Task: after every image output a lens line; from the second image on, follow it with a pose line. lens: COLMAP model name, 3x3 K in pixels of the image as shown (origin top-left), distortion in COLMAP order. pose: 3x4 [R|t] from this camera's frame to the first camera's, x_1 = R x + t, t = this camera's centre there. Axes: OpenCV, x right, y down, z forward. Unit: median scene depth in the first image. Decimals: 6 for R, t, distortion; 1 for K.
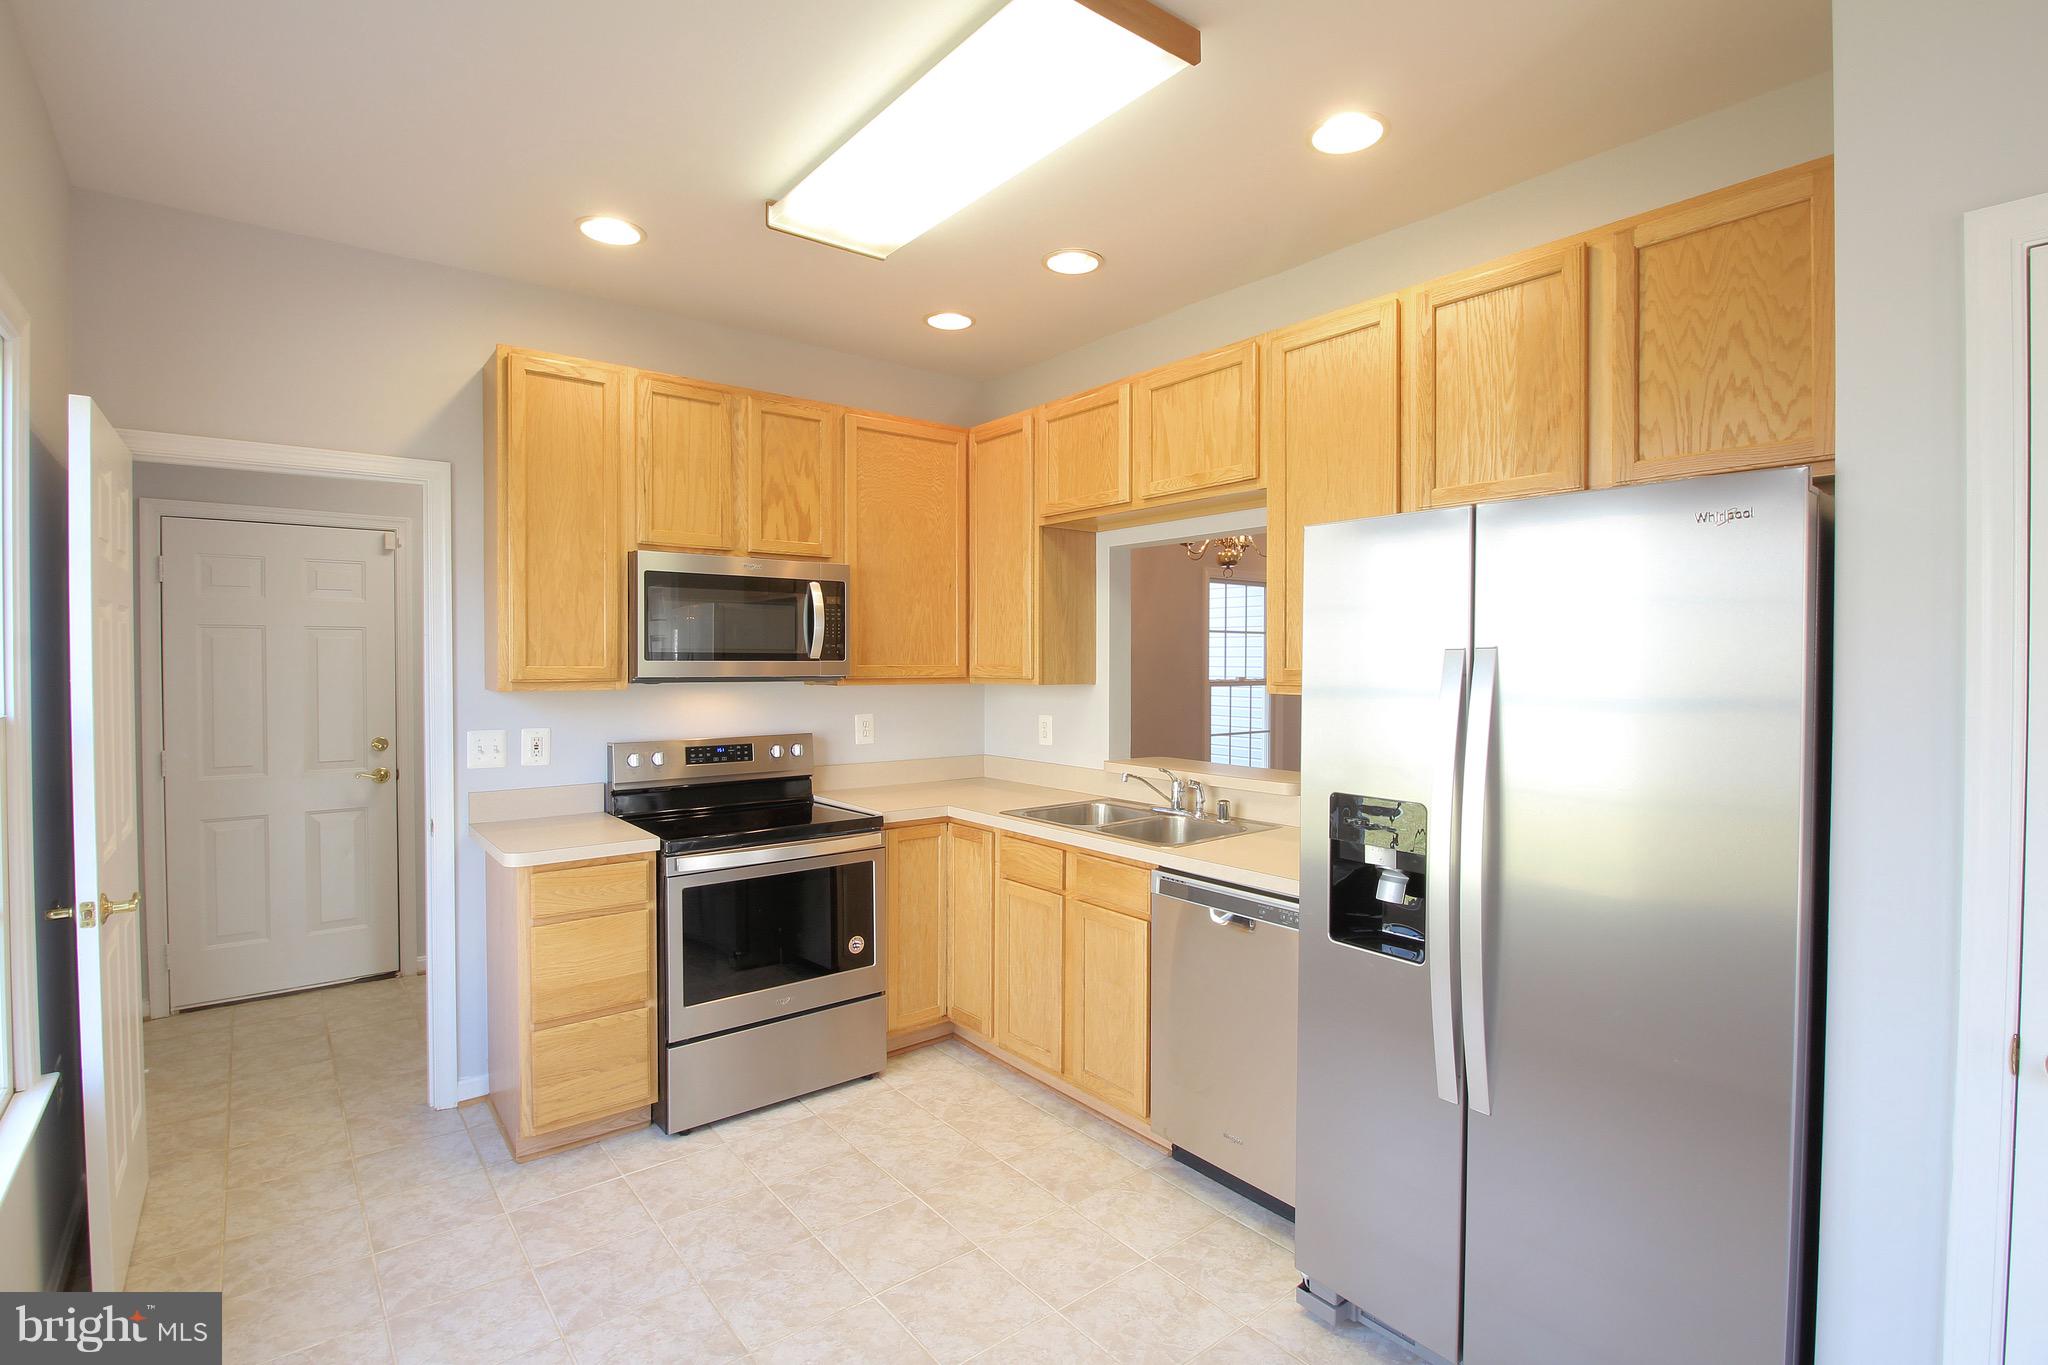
lens RADIAL K [[950.4, 0, 1036.9], [0, 950.4, 677.3], [0, 0, 1]] dist [-0.006886, -0.004265]
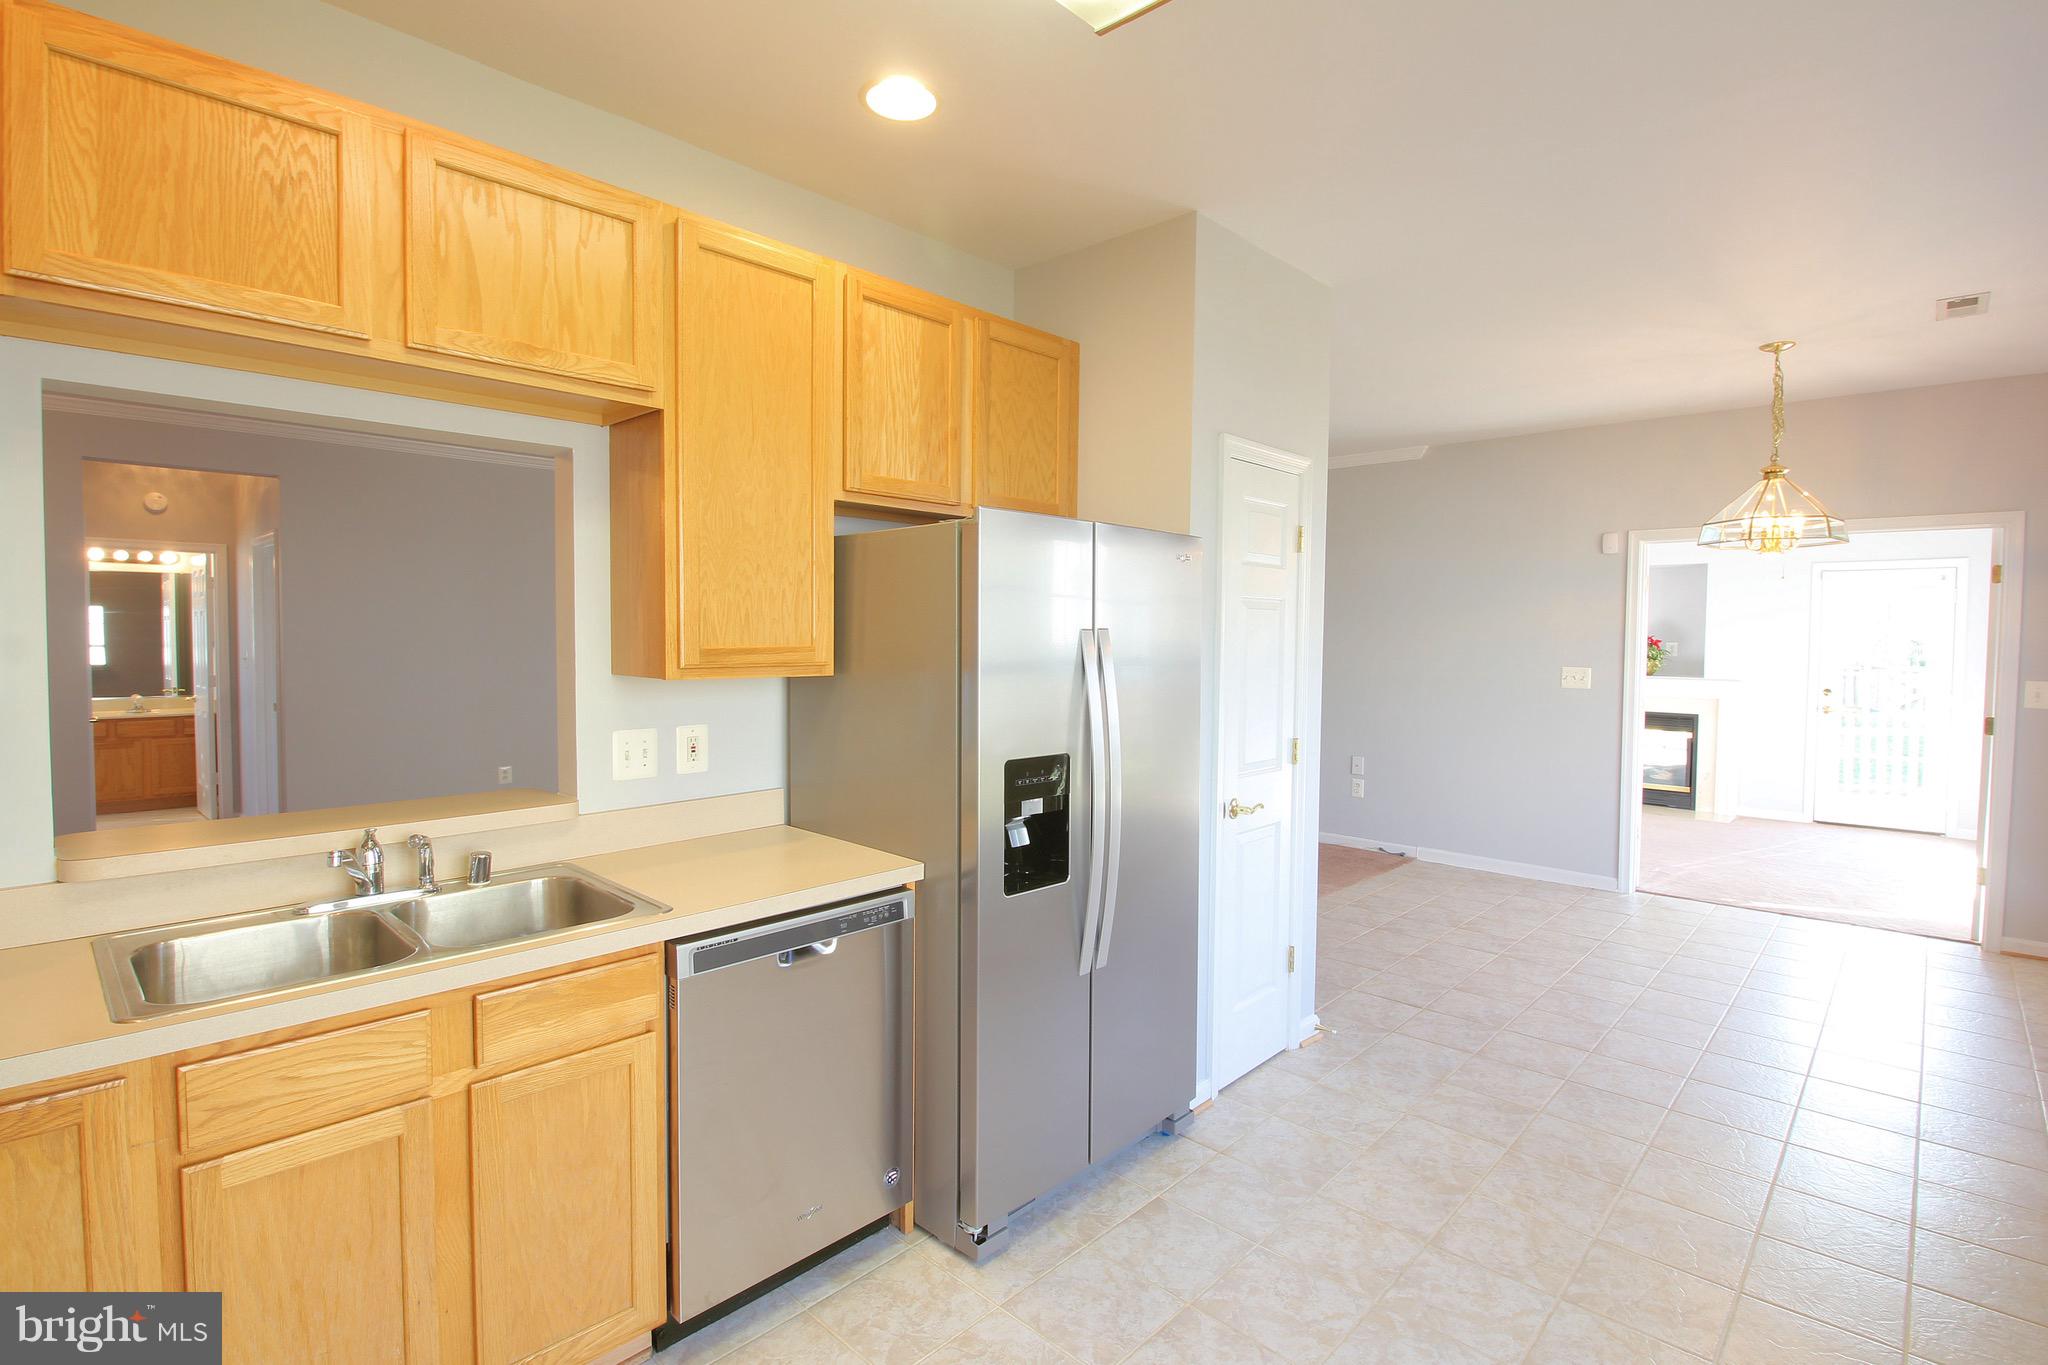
lens RADIAL K [[950.4, 0, 1050.9], [0, 950.4, 664.7], [0, 0, 1]] dist [-0.006886, -0.004265]
pose [[-0.117240, -0.037582, 0.992392, -0.681142], [0.007522, 0.999221, 0.038730, -0.027120], [-0.993075, 0.012006, -0.116866, 0.957937]]
